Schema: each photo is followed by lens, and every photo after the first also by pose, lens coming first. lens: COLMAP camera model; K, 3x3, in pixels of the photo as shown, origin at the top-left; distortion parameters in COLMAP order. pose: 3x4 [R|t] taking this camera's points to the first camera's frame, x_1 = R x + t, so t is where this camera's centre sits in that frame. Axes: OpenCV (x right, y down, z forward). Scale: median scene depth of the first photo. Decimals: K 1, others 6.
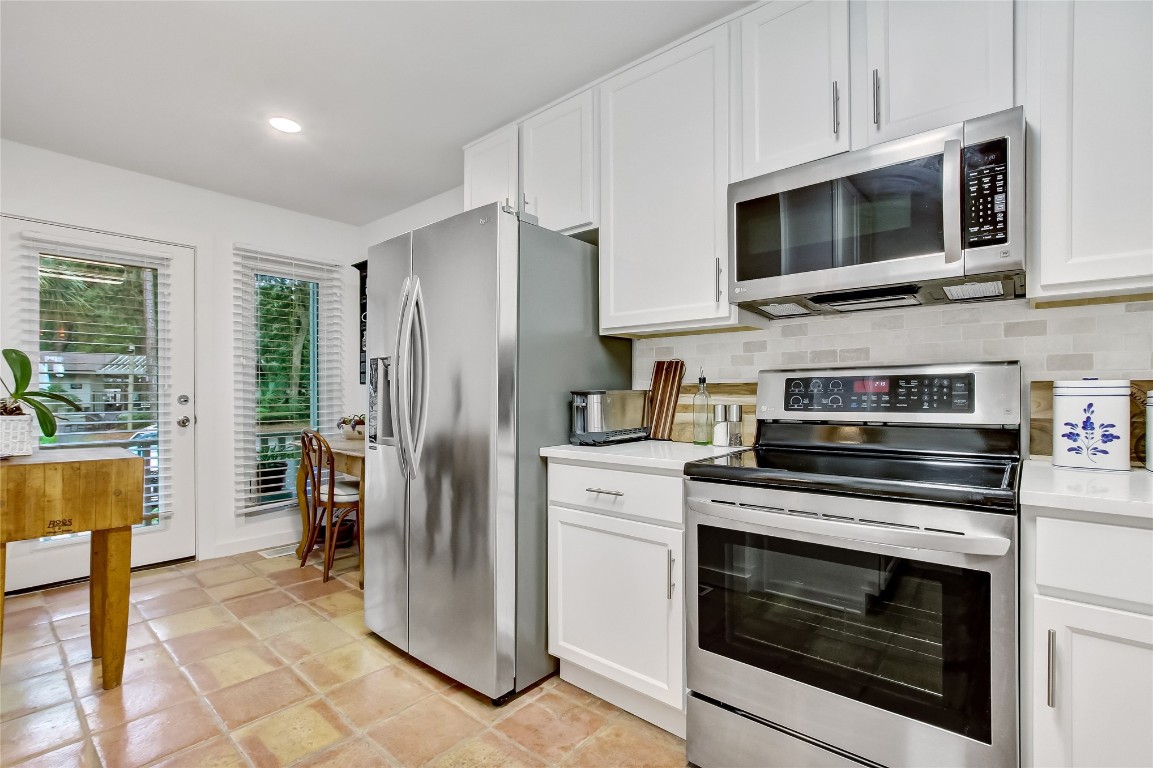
lens RADIAL K [[535.5, 0, 568.5], [0, 535.5, 393.7], [0, 0, 1]] dist [-0.006508, 0.001470]
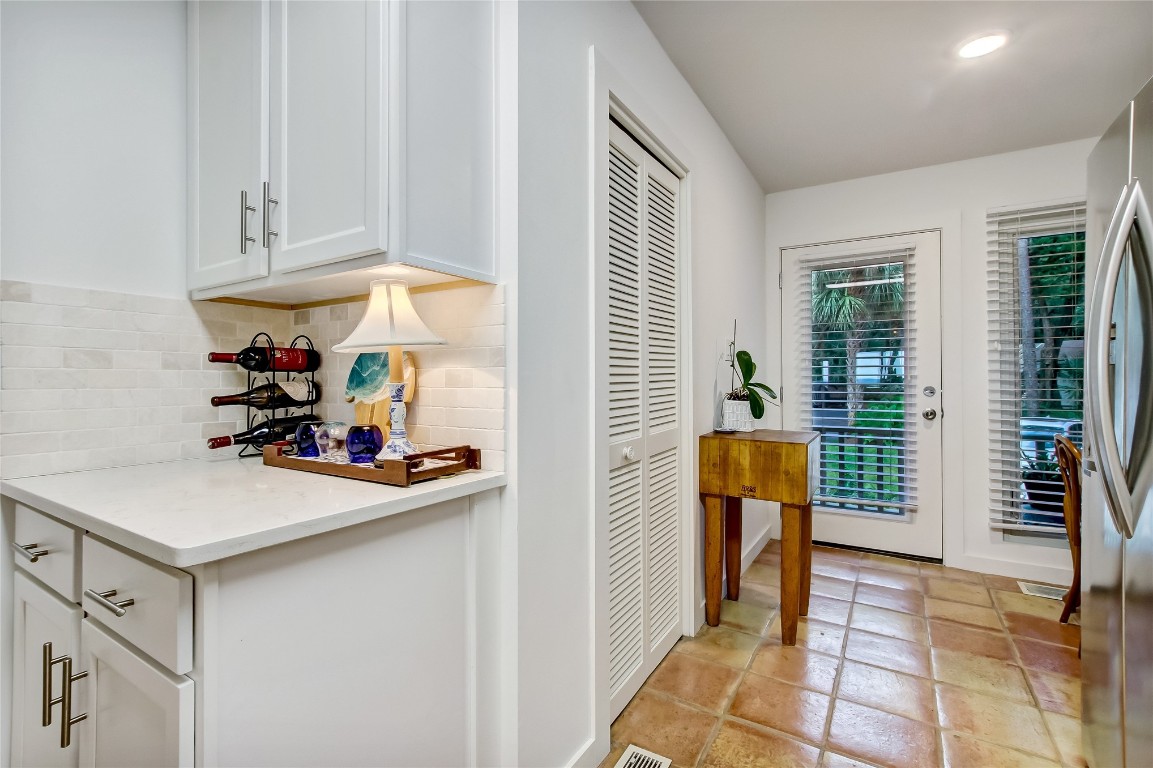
lens RADIAL K [[535.5, 0, 582.6], [0, 535.5, 379.3], [0, 0, 1]] dist [-0.006508, 0.001470]
pose [[0.153579, -0.002900, -0.988132, 0.131486], [-0.005222, 0.999979, -0.003746, -0.003504], [0.988123, 0.005735, 0.153561, 0.251685]]
